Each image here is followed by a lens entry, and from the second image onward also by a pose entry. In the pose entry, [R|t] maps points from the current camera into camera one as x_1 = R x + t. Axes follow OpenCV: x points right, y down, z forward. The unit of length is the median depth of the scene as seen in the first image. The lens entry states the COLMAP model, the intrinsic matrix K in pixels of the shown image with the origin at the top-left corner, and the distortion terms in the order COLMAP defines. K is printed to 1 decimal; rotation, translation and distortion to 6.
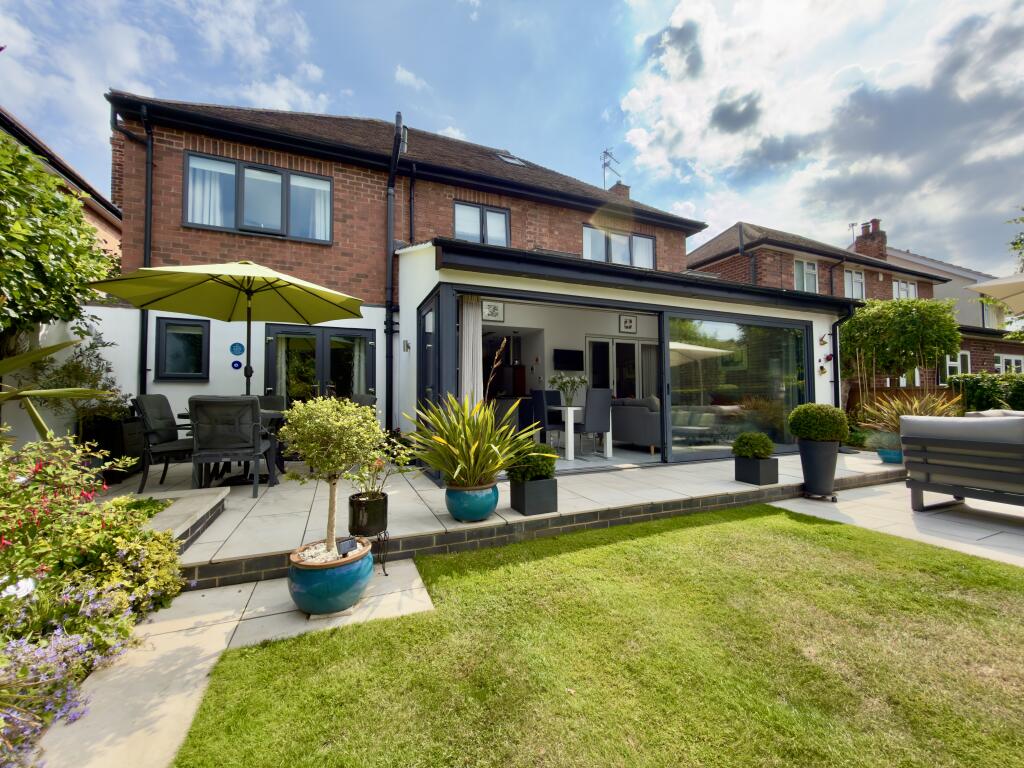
lens RADIAL K [[408.1, 0, 512.0], [0, 408.1, 384.0], [0, 0, 1]] dist [0.002277, 0.000333]
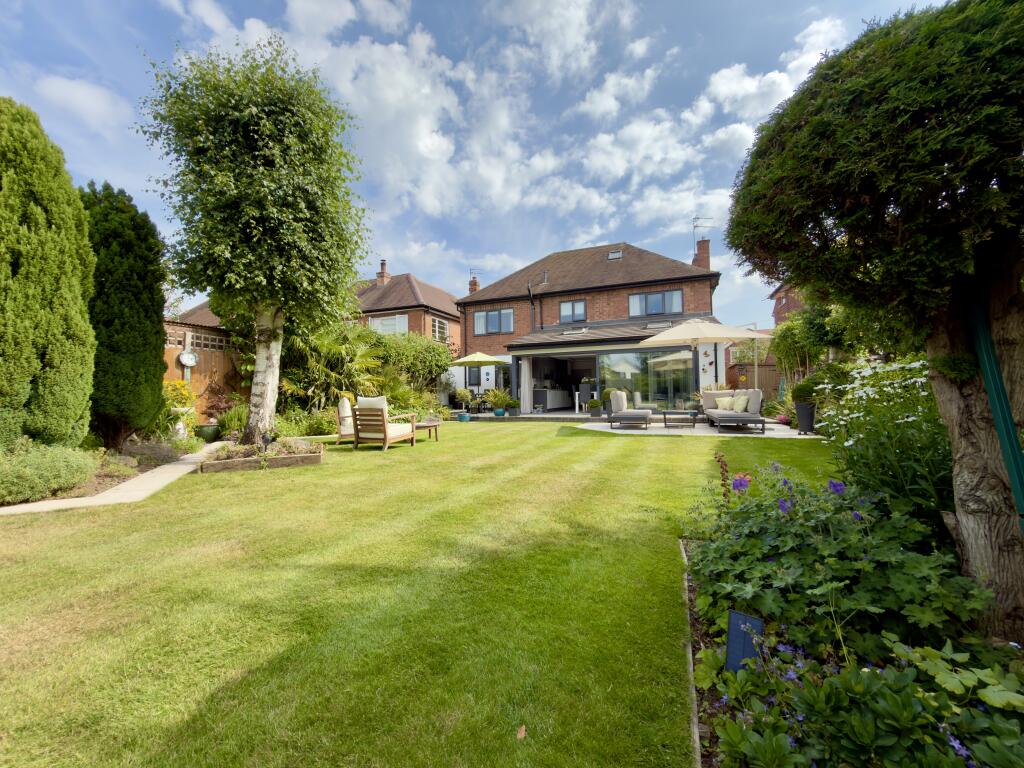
lens RADIAL K [[409.3, 0, 516.5], [0, 409.3, 395.6], [0, 0, 1]] dist [0.065757, -0.000034]
pose [[0.725770, -0.008045, -0.687890, 1.432456], [0.034389, 0.999106, 0.024599, 0.004217], [0.687077, -0.041509, 0.725398, -0.961461]]
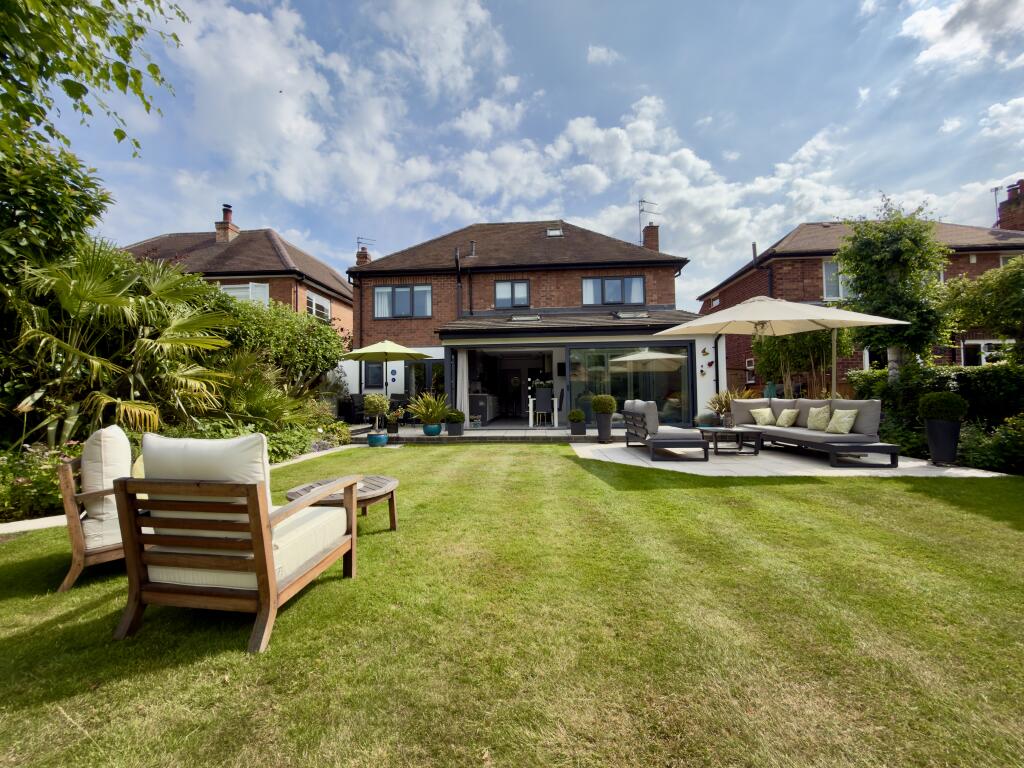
lens RADIAL K [[408.1, 0, 512.0], [0, 408.1, 384.0], [0, 0, 1]] dist [0.002277, 0.000333]
pose [[0.895095, -0.021765, -0.445343, 0.794917], [0.024055, 0.999711, -0.000511, -0.008241], [0.445225, -0.010255, 0.895360, -0.616416]]
